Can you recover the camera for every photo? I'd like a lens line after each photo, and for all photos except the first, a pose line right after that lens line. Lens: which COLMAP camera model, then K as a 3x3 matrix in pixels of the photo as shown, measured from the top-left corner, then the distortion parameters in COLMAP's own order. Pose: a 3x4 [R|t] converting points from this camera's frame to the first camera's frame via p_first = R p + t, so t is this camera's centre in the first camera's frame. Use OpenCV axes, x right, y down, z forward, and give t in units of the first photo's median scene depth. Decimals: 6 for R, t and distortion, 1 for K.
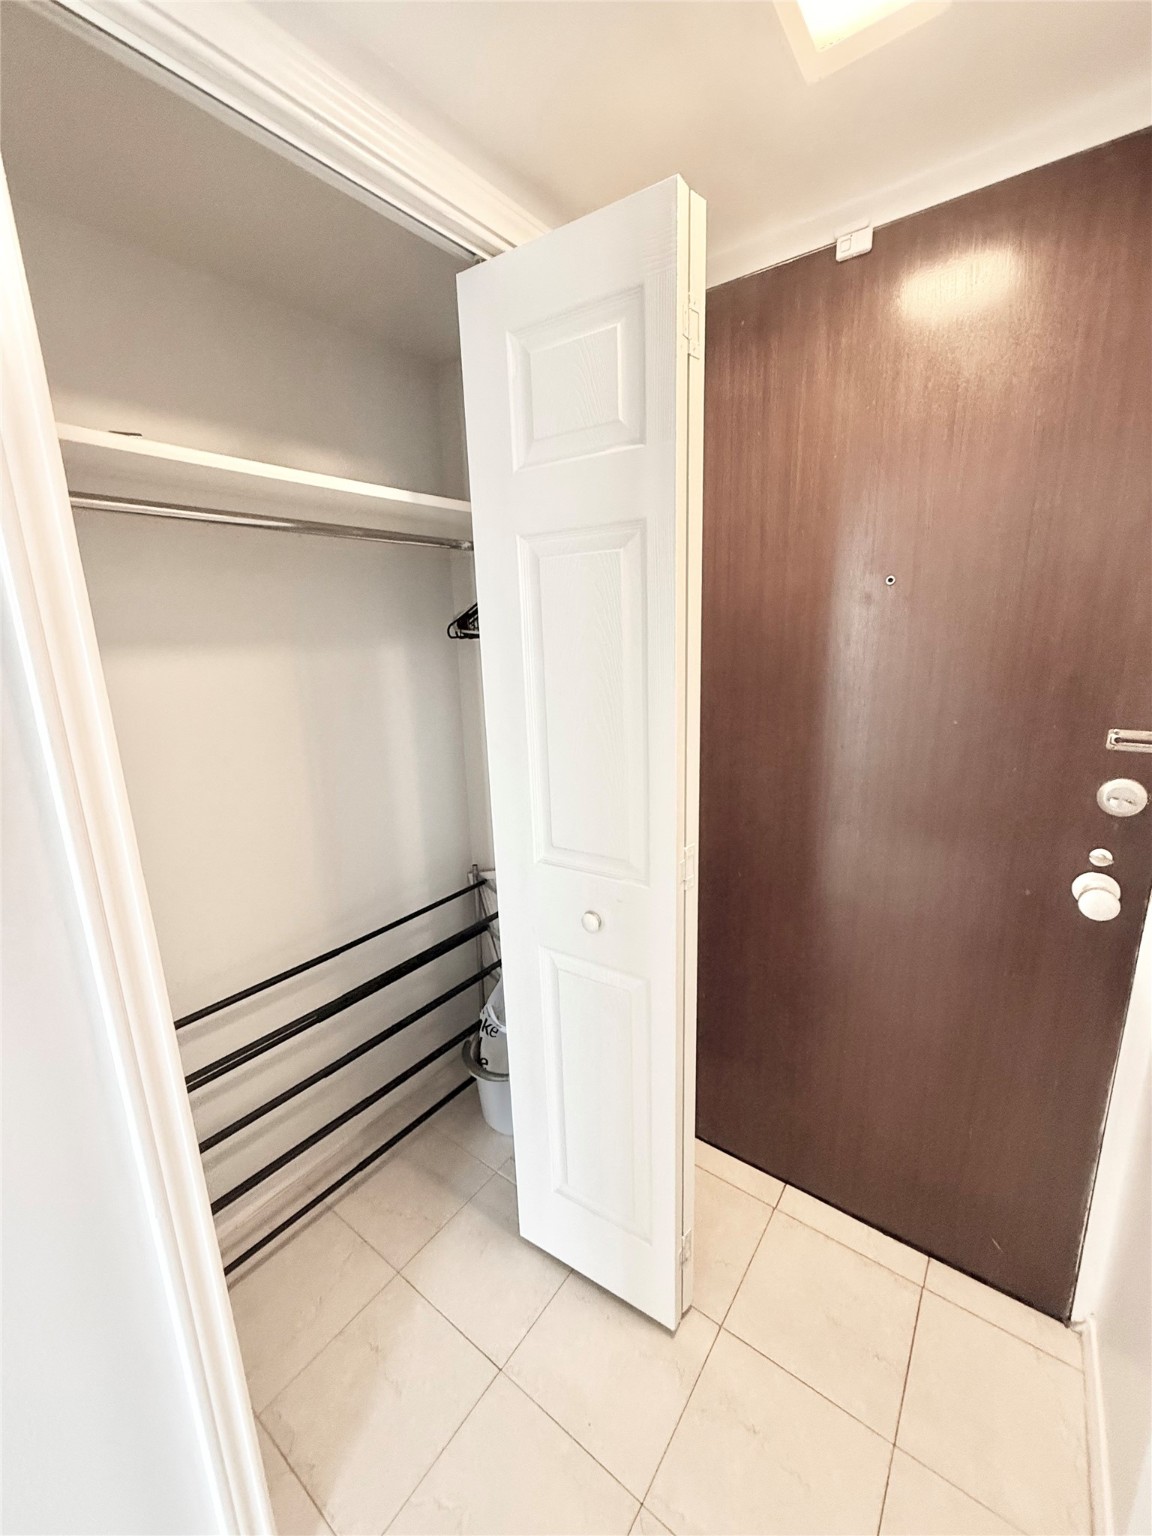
lens RADIAL K [[609.3, 0, 570.9], [0, 609.3, 770.2], [0, 0, 1]] dist [-0.003105, 0.000156]
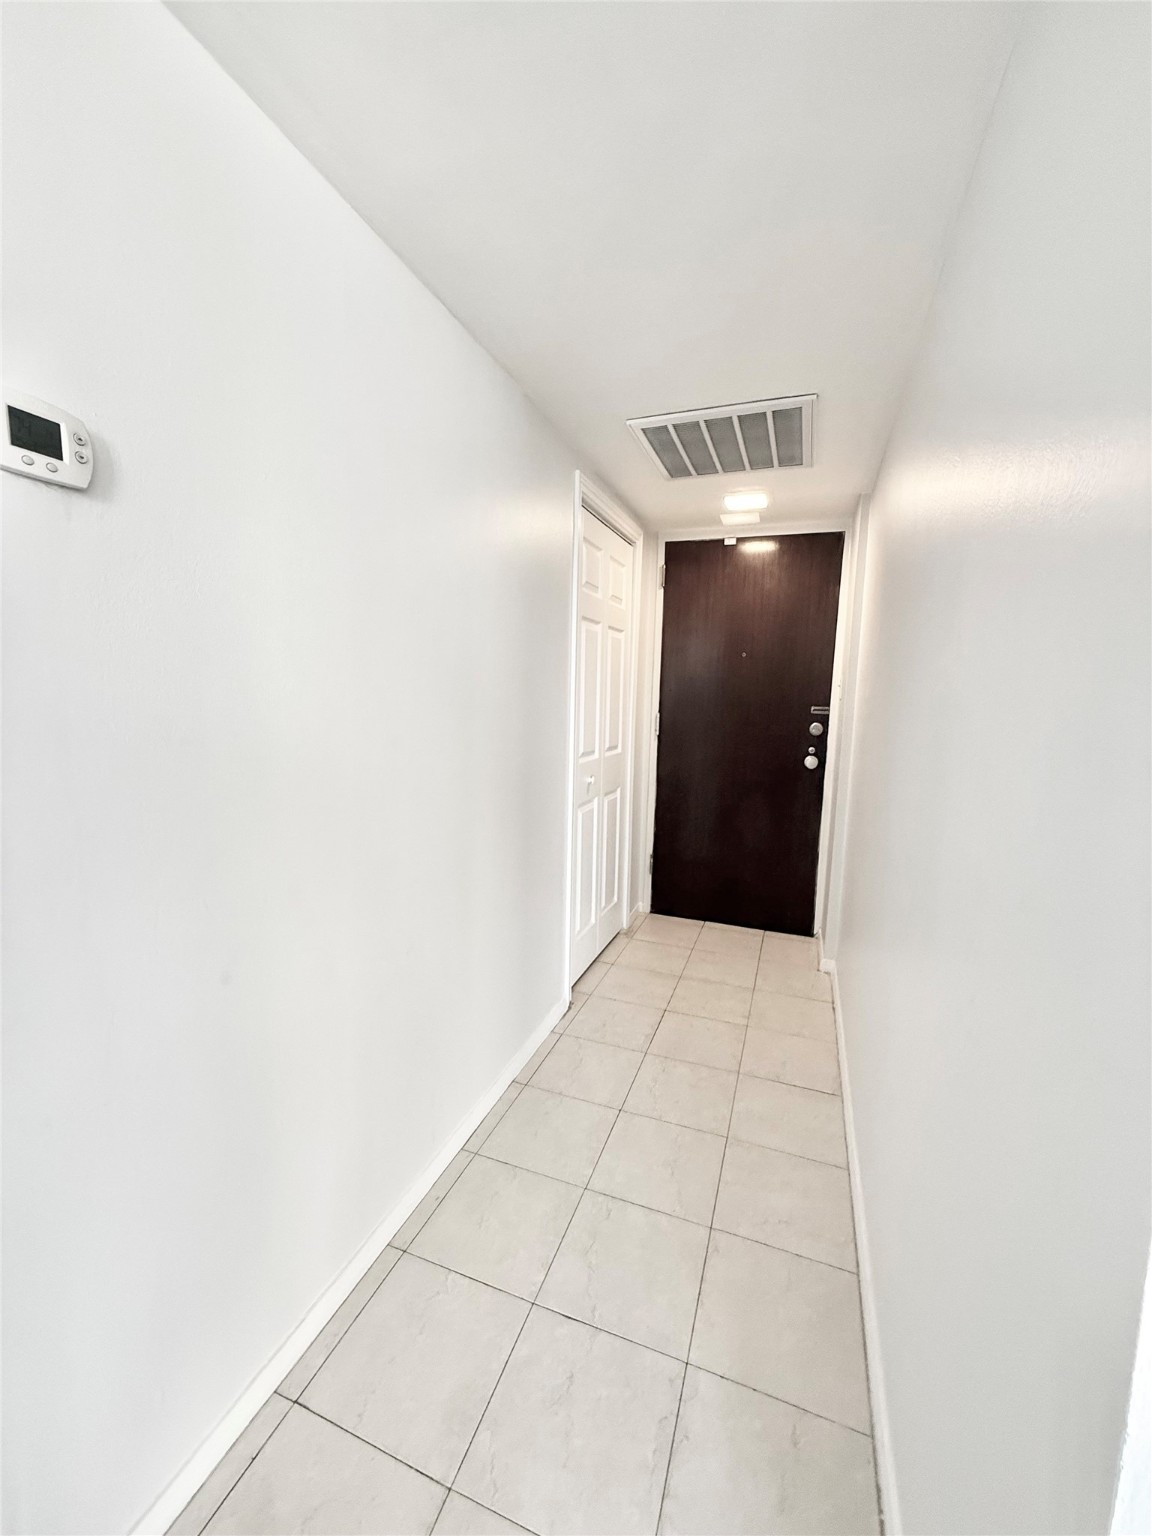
lens RADIAL K [[609.3, 0, 575.4], [0, 609.3, 764.6], [0, 0, 1]] dist [-0.003105, 0.000156]
pose [[0.955737, 0.016605, 0.293752, -1.086678], [0.013319, 0.994941, -0.099575, 0.487883], [-0.293920, 0.099080, 0.950681, -1.458635]]
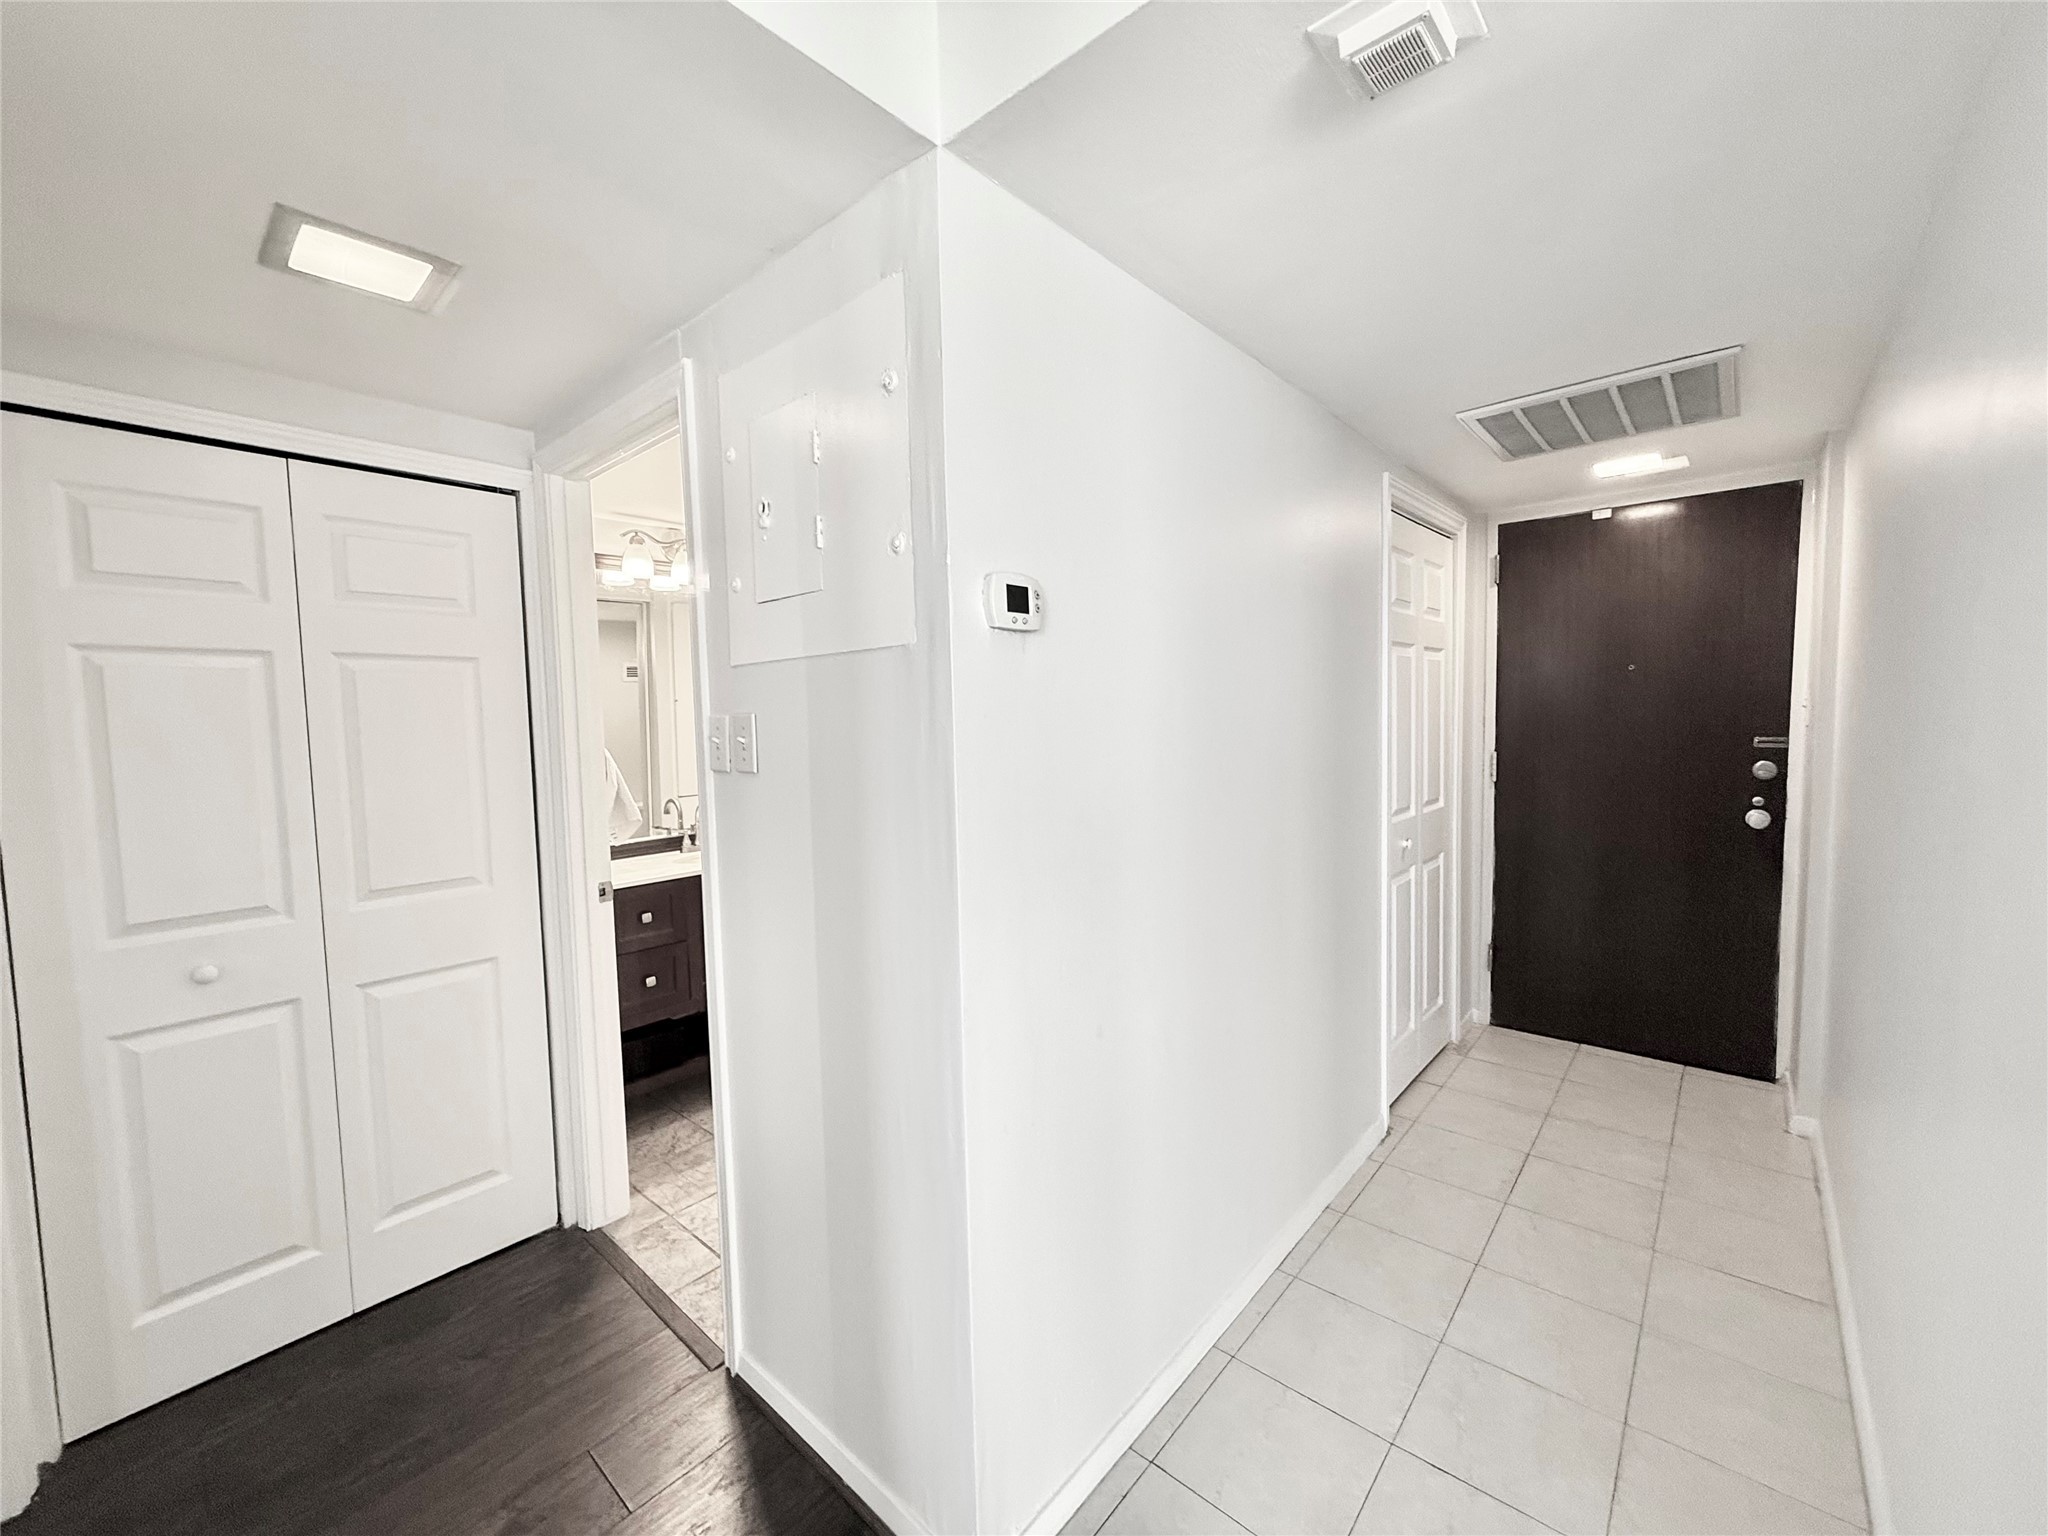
lens RADIAL K [[812.4, 0, 1016.8], [0, 812.4, 770.6], [0, 0, 1]] dist [-0.003105, 0.000156]
pose [[0.997200, 0.008363, -0.074311, -1.352550], [-0.019311, 0.988820, -0.147859, 0.481301], [0.072244, 0.148880, 0.986213, -1.806159]]
